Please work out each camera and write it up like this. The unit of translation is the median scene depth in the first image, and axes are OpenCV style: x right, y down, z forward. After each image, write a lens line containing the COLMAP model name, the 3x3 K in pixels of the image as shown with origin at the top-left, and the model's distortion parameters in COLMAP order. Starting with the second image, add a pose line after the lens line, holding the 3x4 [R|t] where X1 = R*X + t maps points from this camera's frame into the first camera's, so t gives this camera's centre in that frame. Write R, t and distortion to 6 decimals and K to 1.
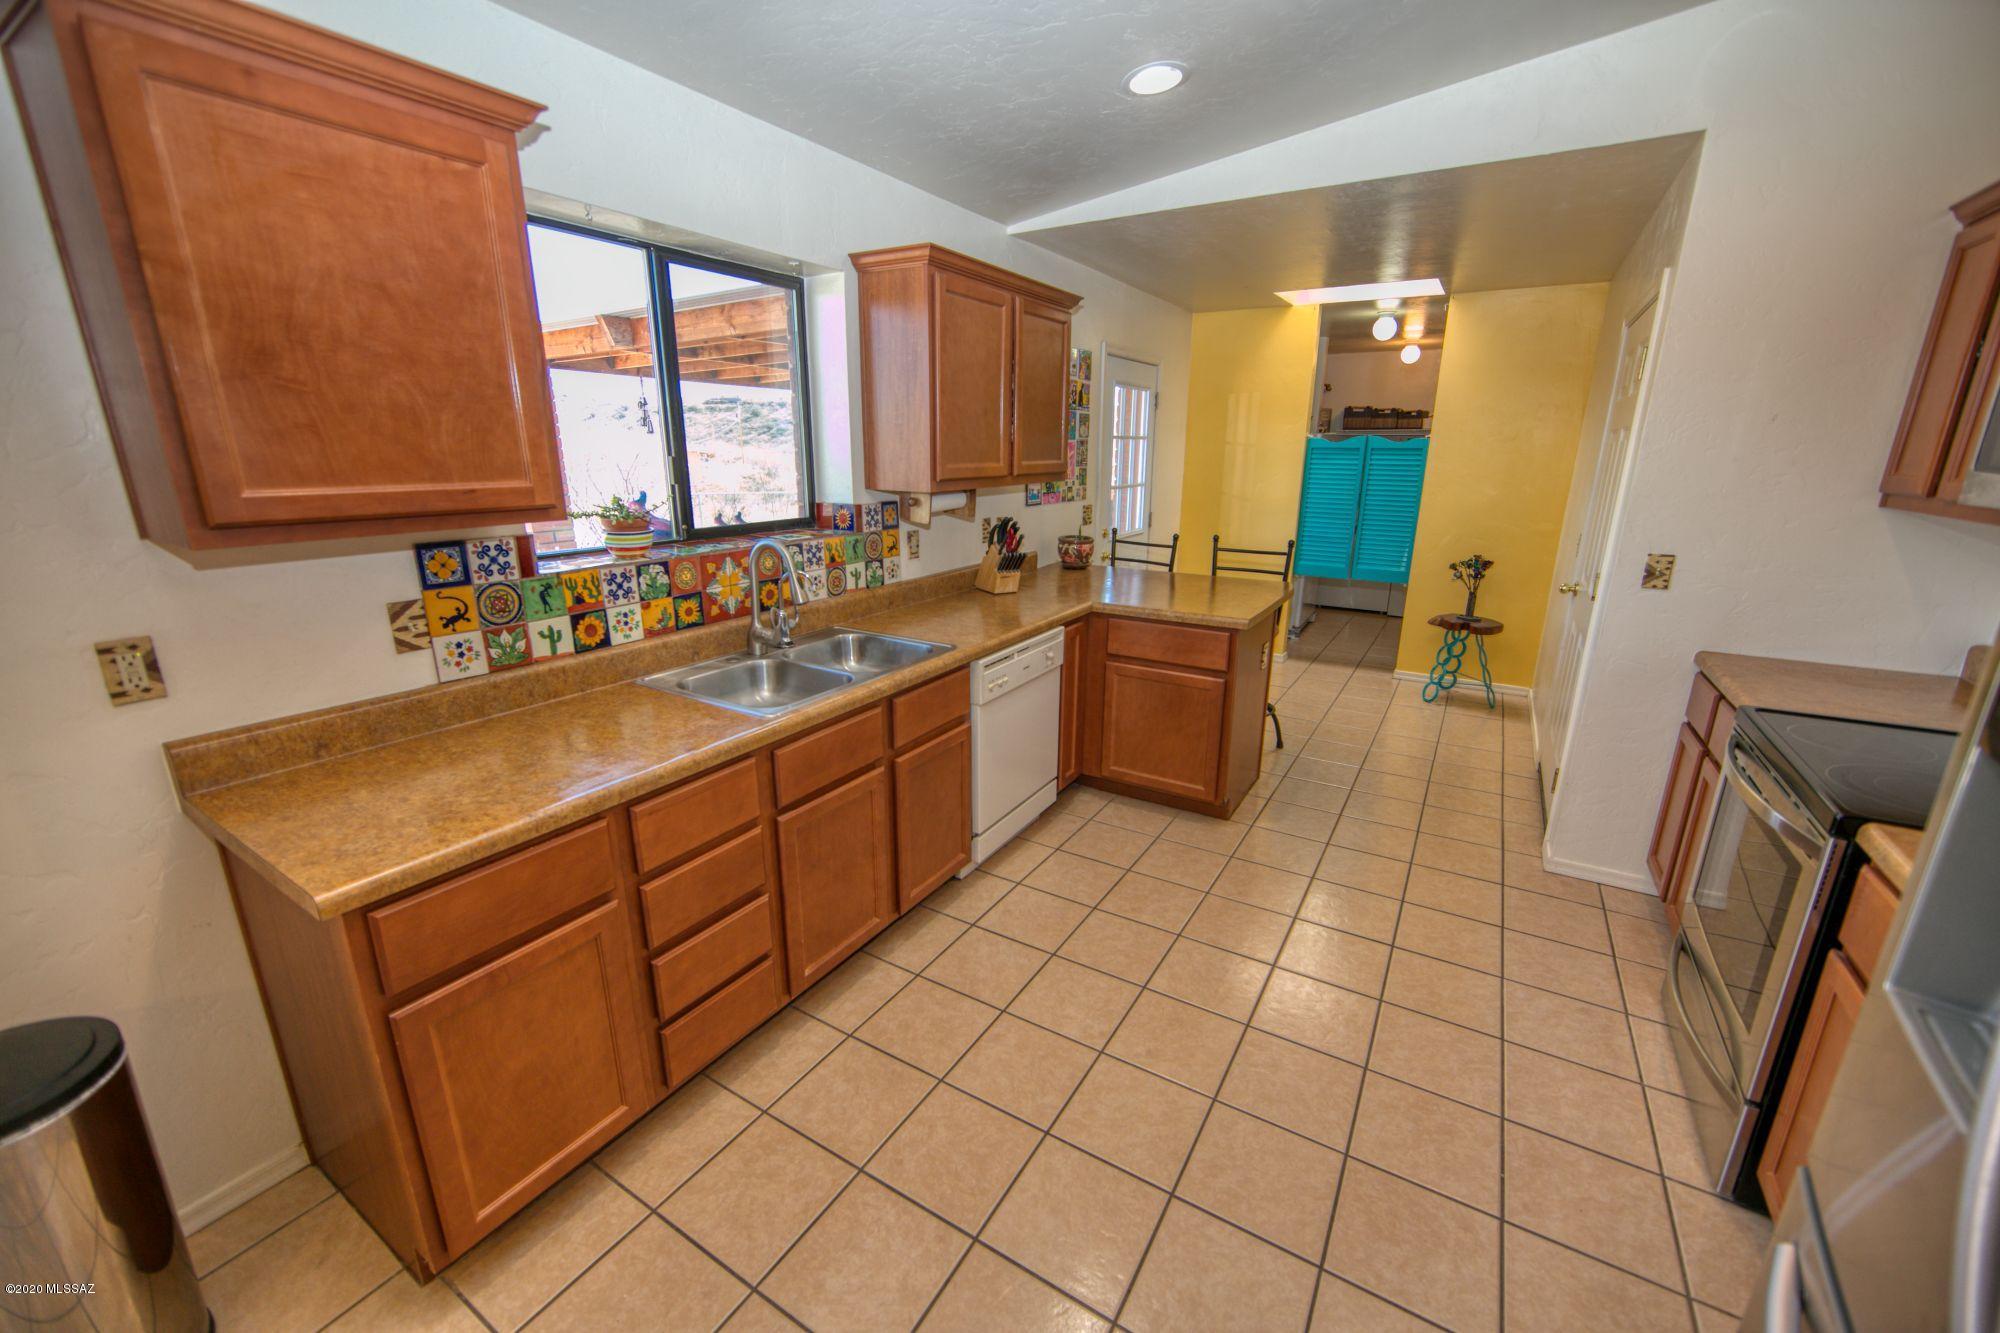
lens RADIAL K [[793.9, 0, 1000.0], [0, 793.9, 666.5], [0, 0, 1]] dist [-0.024627, -0.000034]
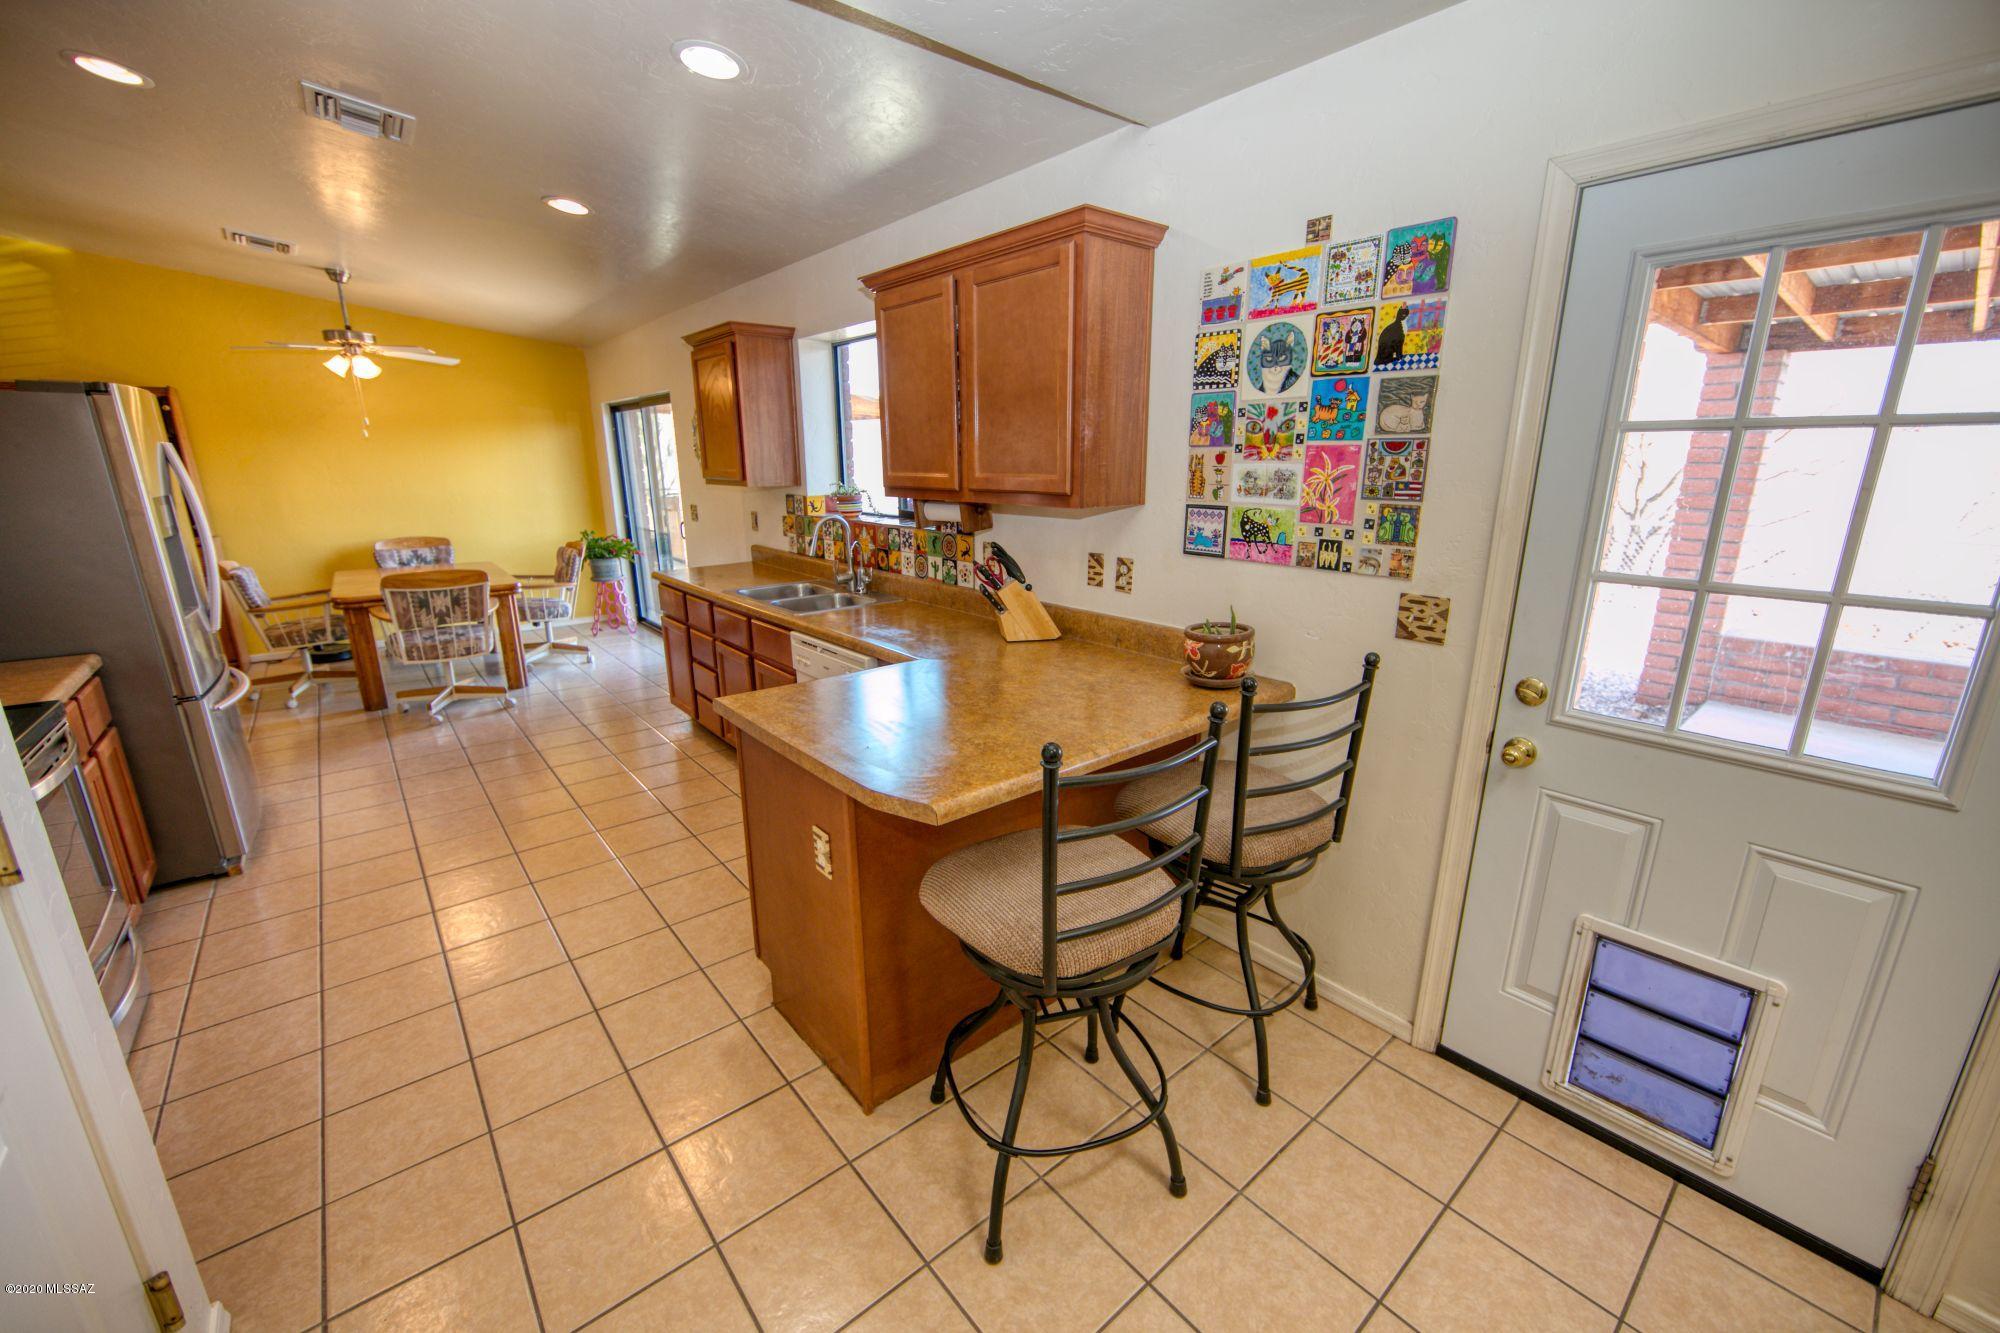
lens RADIAL K [[793.9, 0, 1000.0], [0, 793.9, 666.5], [0, 0, 1]] dist [-0.024627, -0.000034]
pose [[-0.313772, 0.236891, -0.919472, 0.850279], [-0.257549, 0.910838, 0.322556, -0.365939], [0.913901, 0.338018, -0.224785, 1.344016]]
